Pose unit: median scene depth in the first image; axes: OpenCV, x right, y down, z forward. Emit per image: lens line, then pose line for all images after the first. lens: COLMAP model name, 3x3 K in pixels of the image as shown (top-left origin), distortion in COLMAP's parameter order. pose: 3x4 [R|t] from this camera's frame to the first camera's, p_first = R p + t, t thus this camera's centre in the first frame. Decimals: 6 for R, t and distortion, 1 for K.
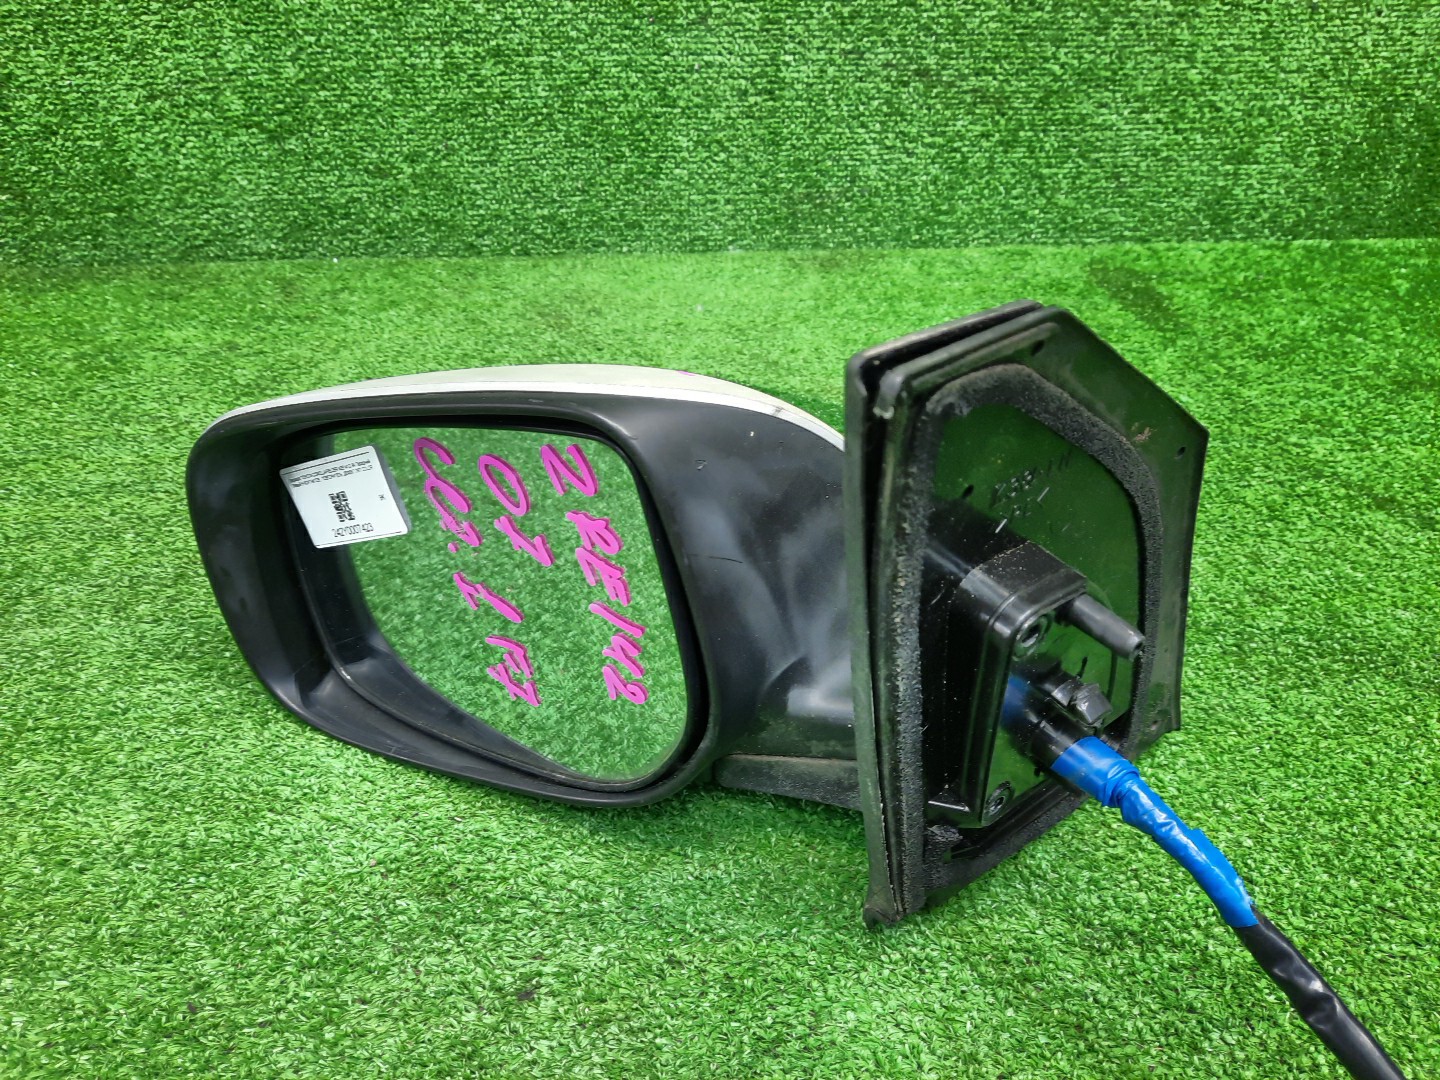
lens RADIAL K [[1054.0, 0, 719.5], [0, 1054.0, 536.8], [0, 0, 1]] dist [0.051716, -0.065836]
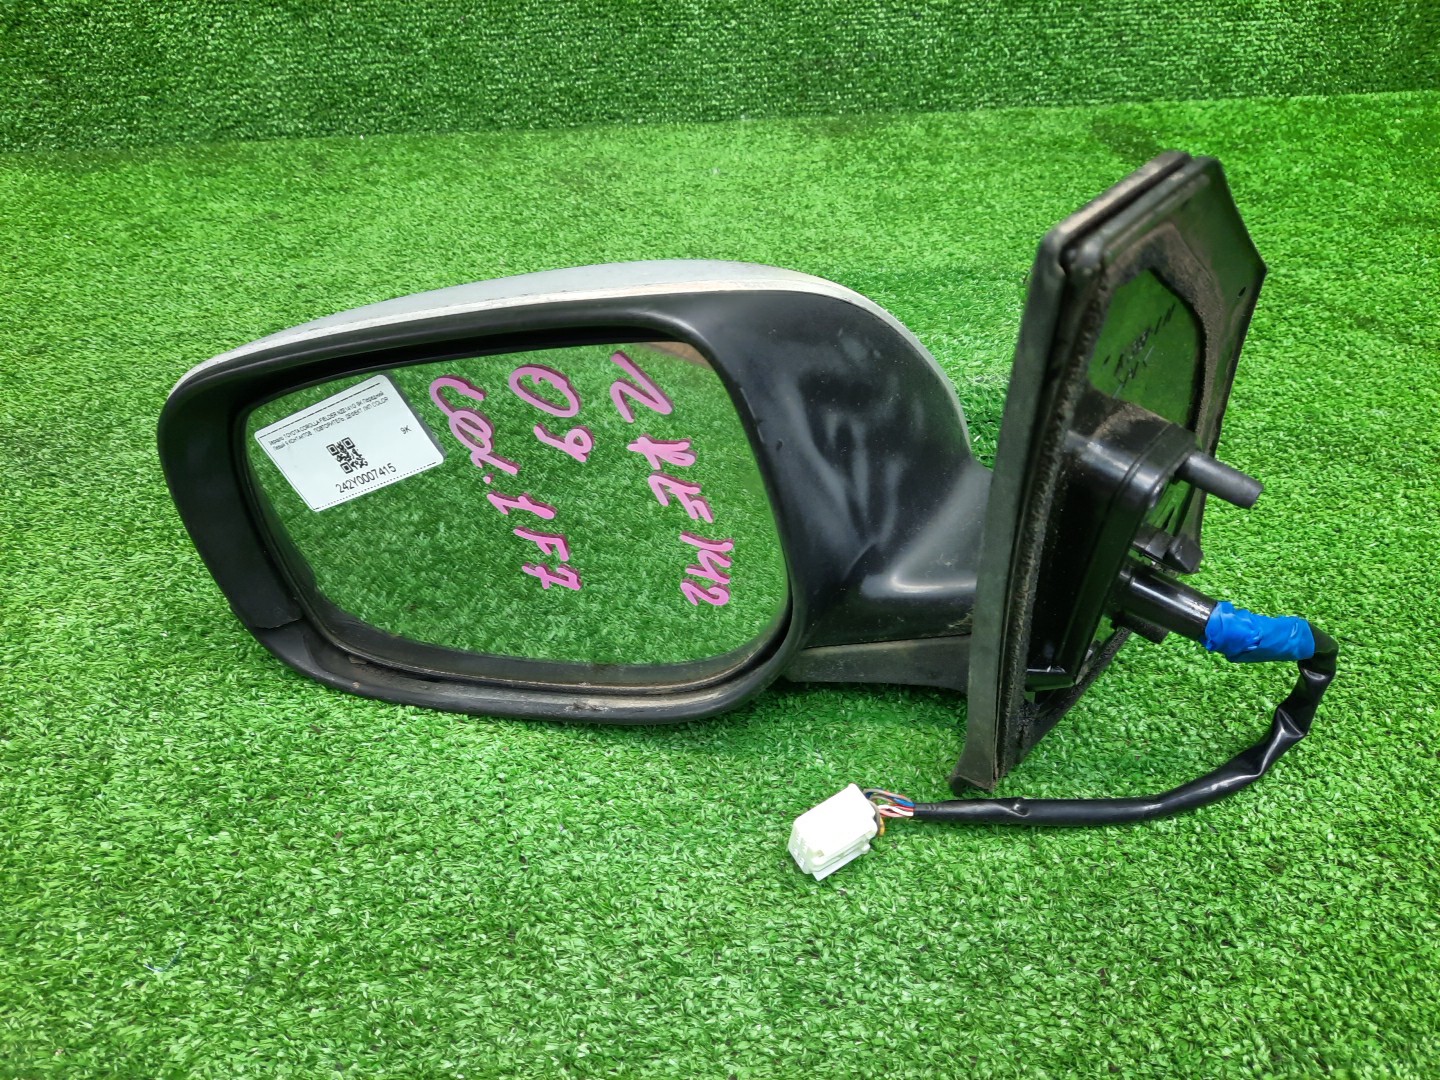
lens RADIAL K [[1054.0, 0, 719.5], [0, 1054.0, 536.8], [0, 0, 1]] dist [0.051716, -0.065836]
pose [[0.999714, -0.023118, -0.006101, -0.018448], [0.023484, 0.997336, 0.069065, 0.074951], [0.004488, -0.069189, 0.997593, -0.068134]]
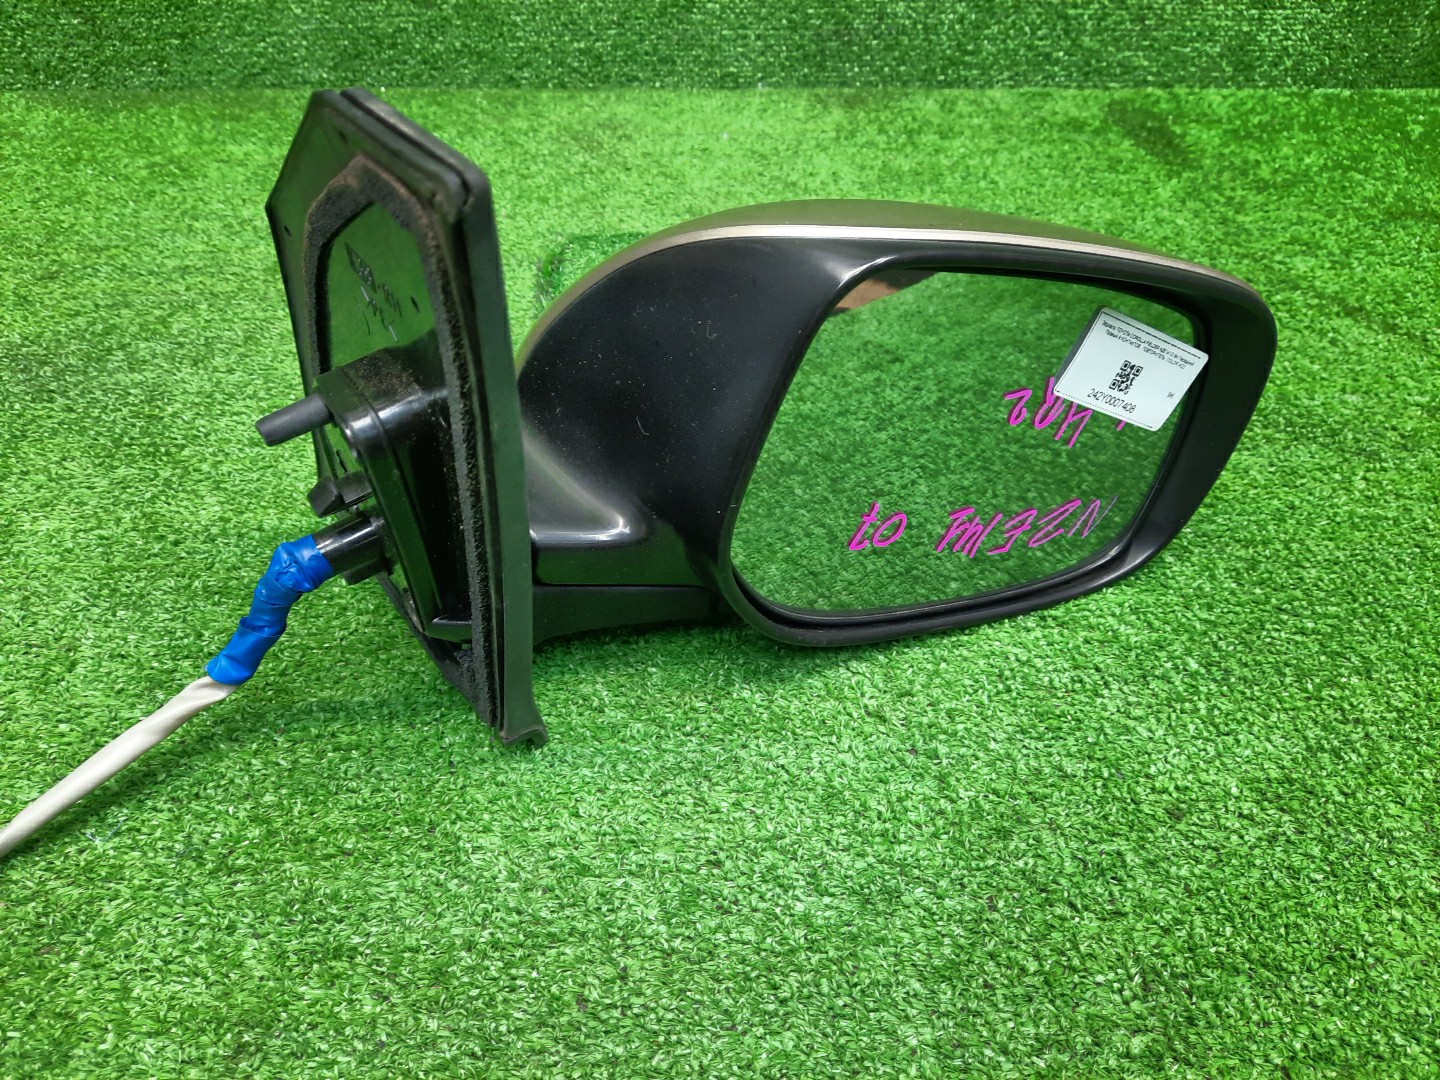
lens RADIAL K [[1057.1, 0, 720.0], [0, 1057.1, 540.0], [0, 0, 1]] dist [0.053081, -0.074404]
pose [[0.998837, 0.031666, -0.036367, 0.028430], [-0.028506, 0.996028, 0.084354, 0.099816], [0.038894, -0.083220, 0.995772, -0.088347]]
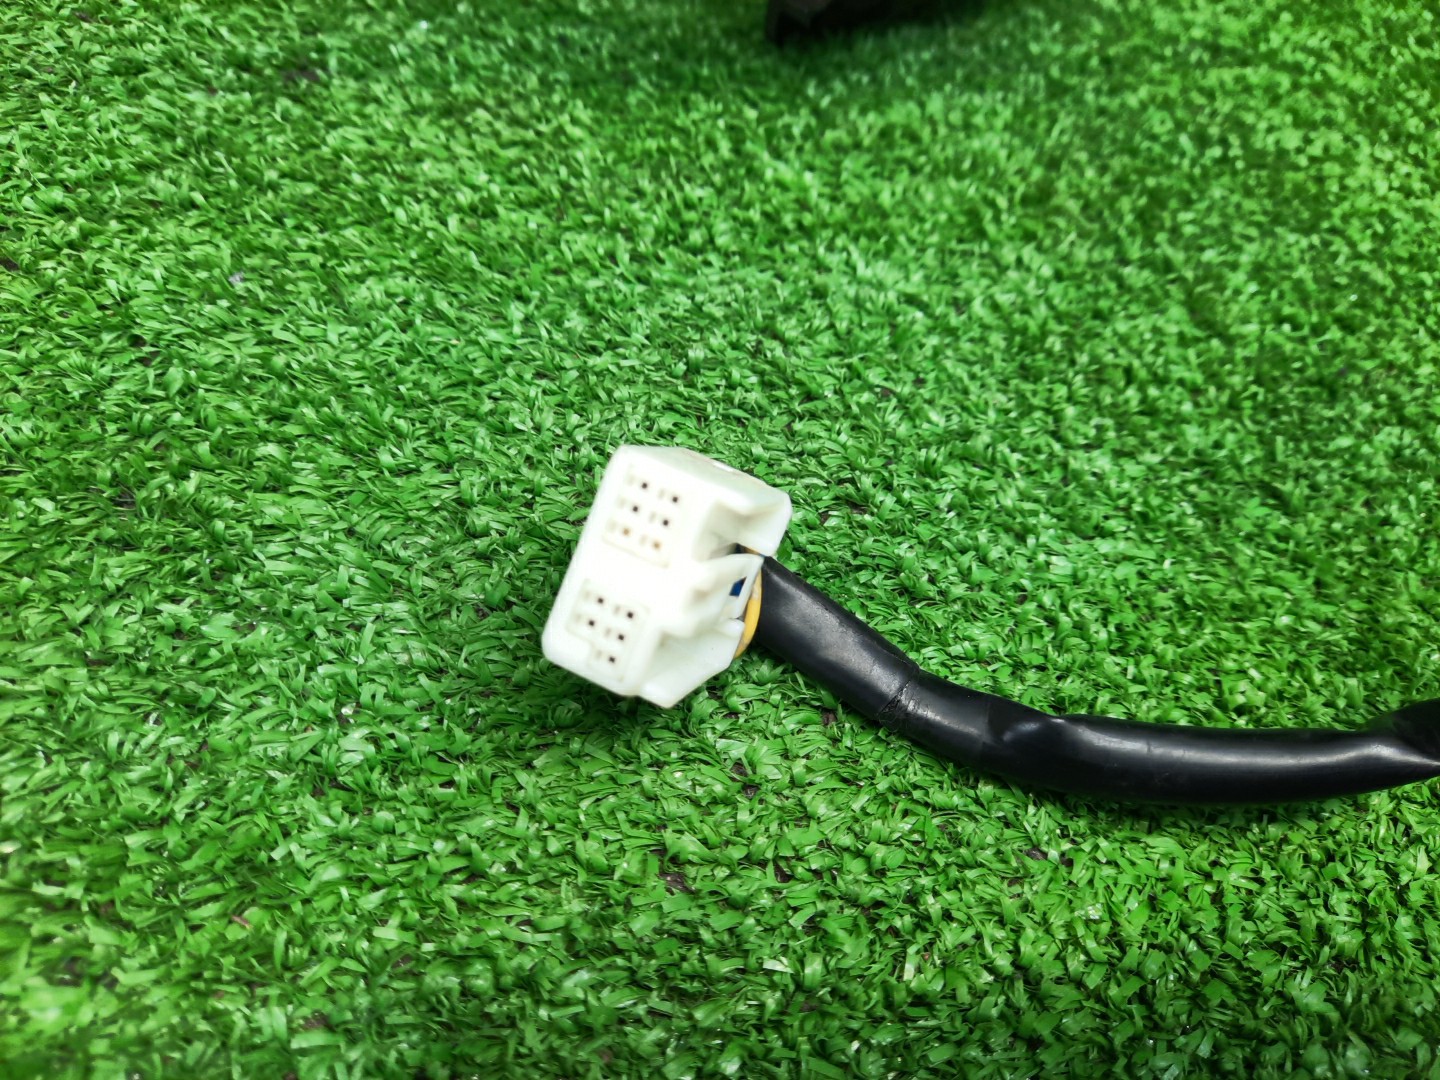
lens RADIAL K [[1084.7, 0, 707.1], [0, 1084.7, 539.2], [0, 0, 1]] dist [0.045737, -0.125273]
pose [[0.962831, -0.078788, 0.258359, -0.068229], [-0.014740, 0.939760, 0.341518, 0.216904], [-0.269703, -0.332633, 0.903668, 0.181065]]
